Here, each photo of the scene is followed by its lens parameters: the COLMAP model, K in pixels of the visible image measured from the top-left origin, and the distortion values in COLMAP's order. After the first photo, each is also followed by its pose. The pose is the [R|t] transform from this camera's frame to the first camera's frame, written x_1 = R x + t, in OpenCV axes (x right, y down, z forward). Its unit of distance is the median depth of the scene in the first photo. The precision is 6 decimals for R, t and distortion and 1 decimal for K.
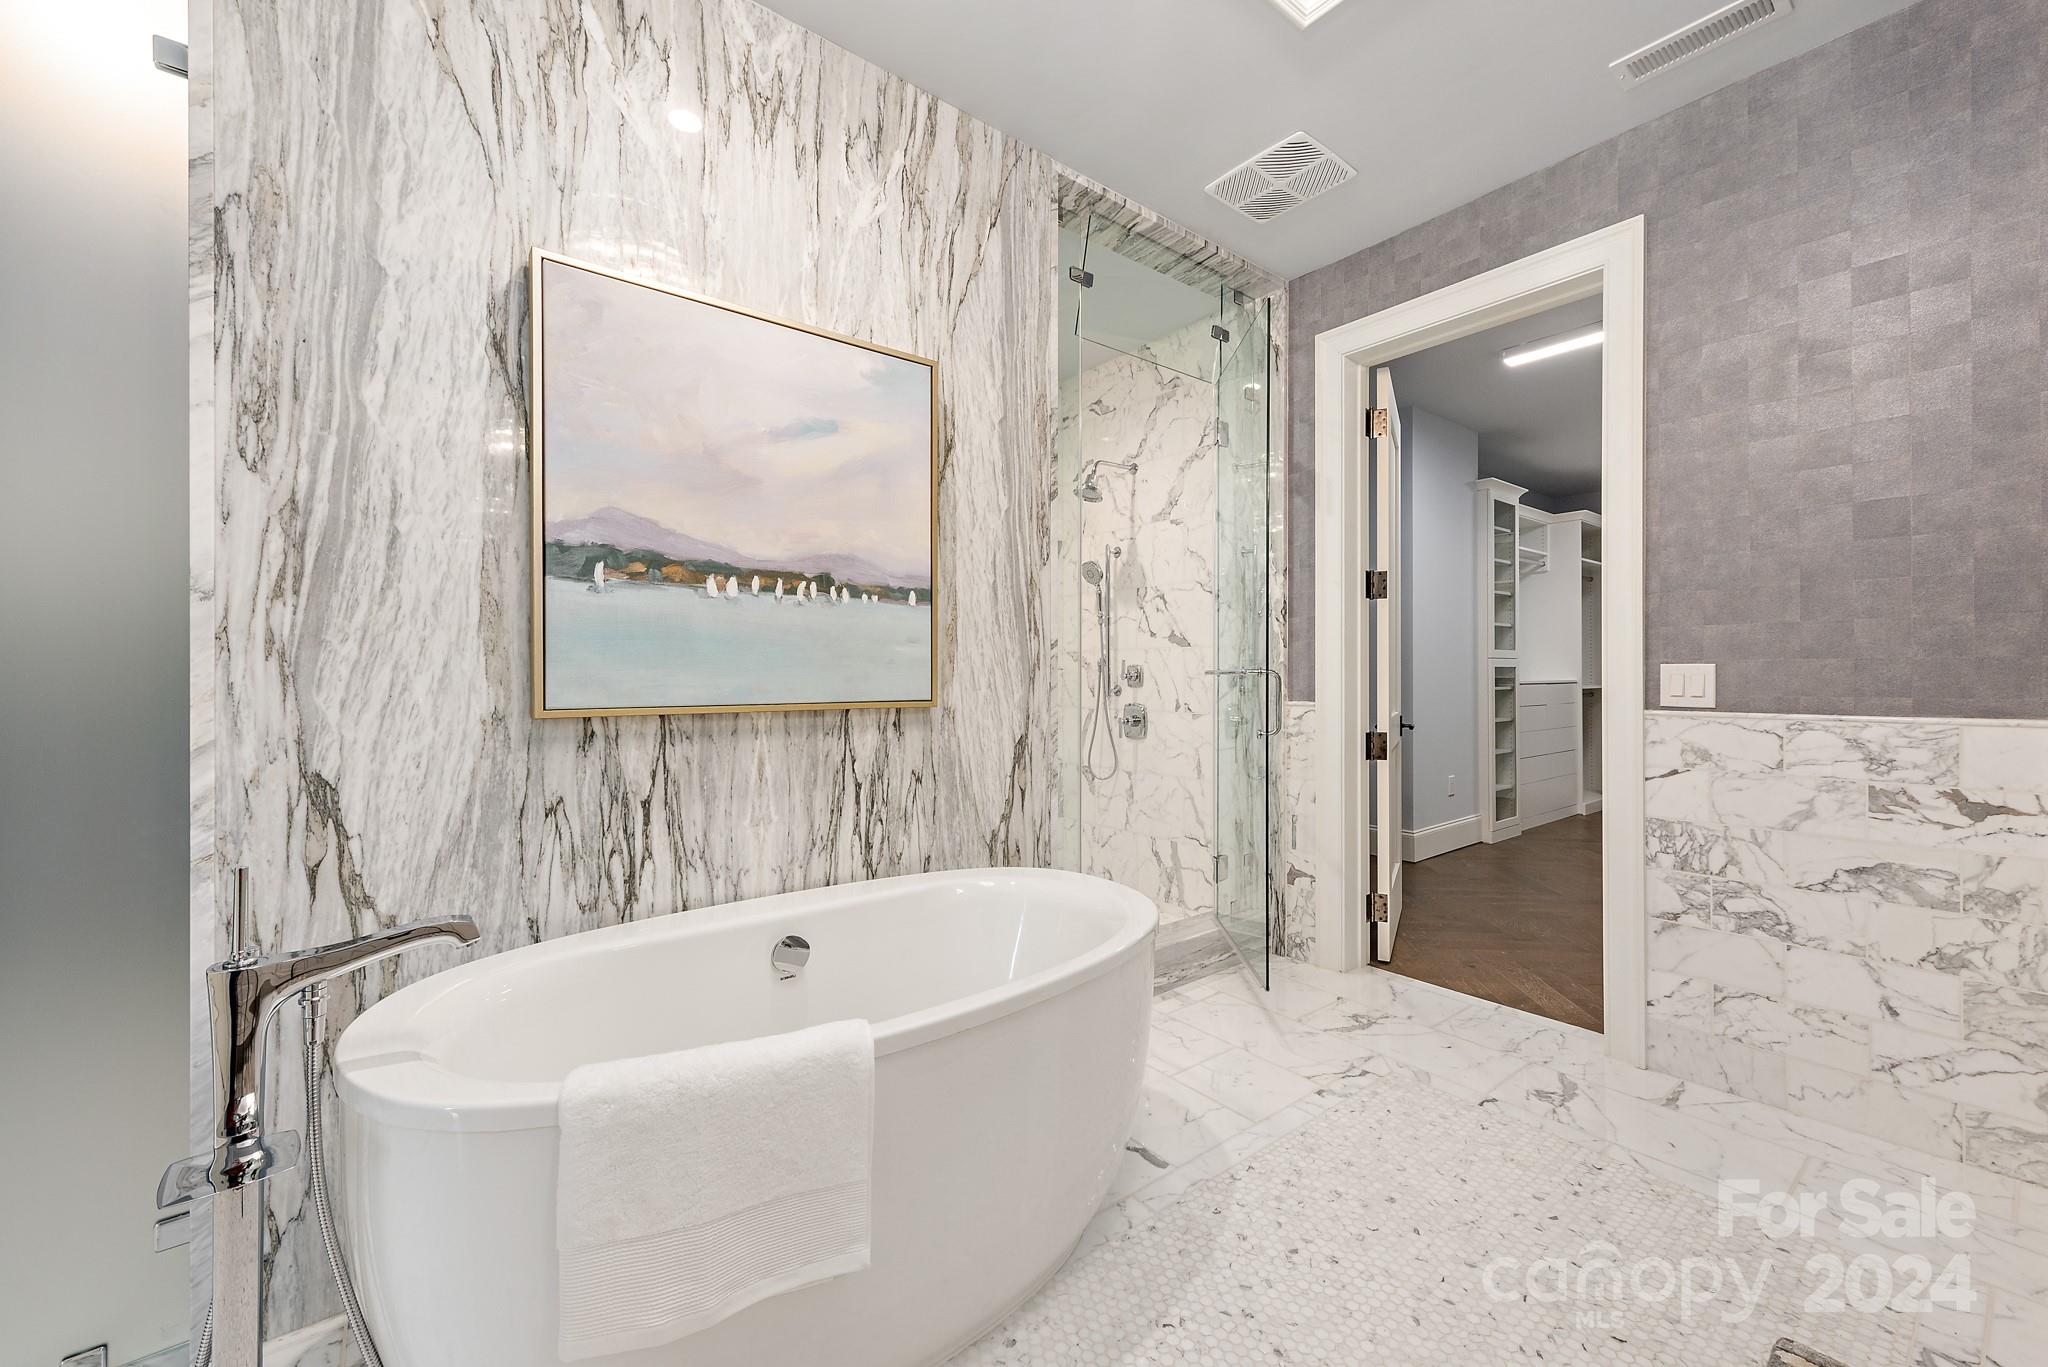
lens RADIAL K [[807.4, 0, 1024.0], [0, 807.4, 683.5], [0, 0, 1]] dist [0.013447, -0.006555]
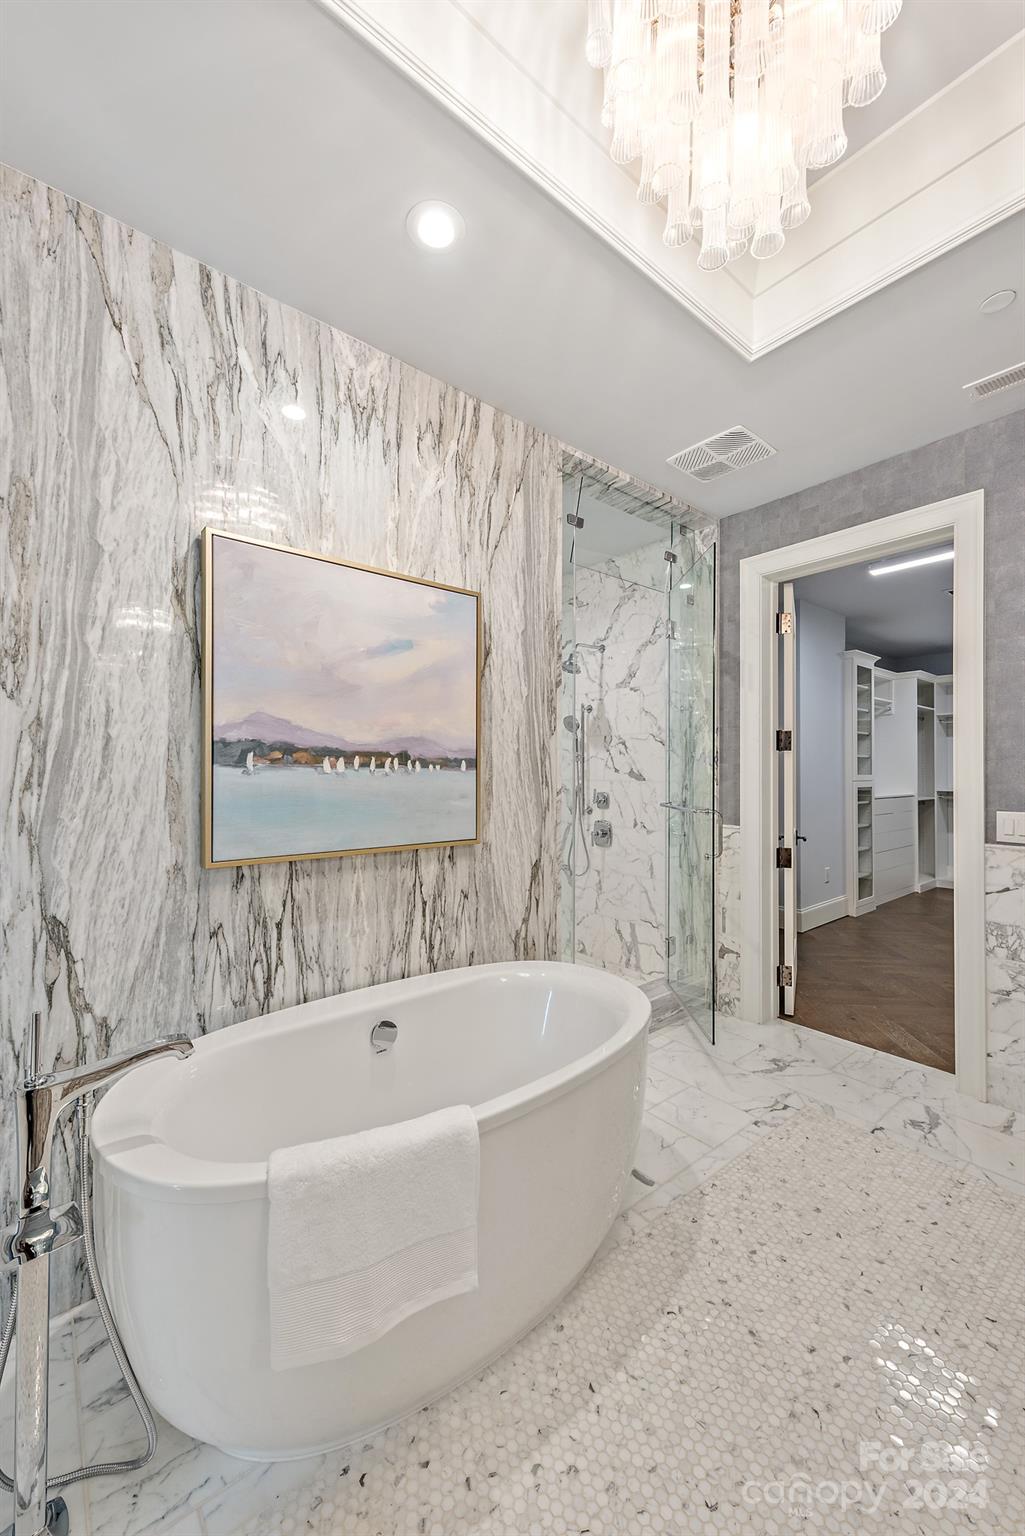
lens RADIAL K [[605.5, 0, 495.9], [0, 605.5, 765.7], [0, 0, 1]] dist [0.013447, -0.006555]
pose [[0.999801, 0.003017, 0.019713, -0.112580], [-0.002917, 0.999983, -0.005099, -0.109473], [-0.019728, 0.005040, 0.999793, -0.034493]]
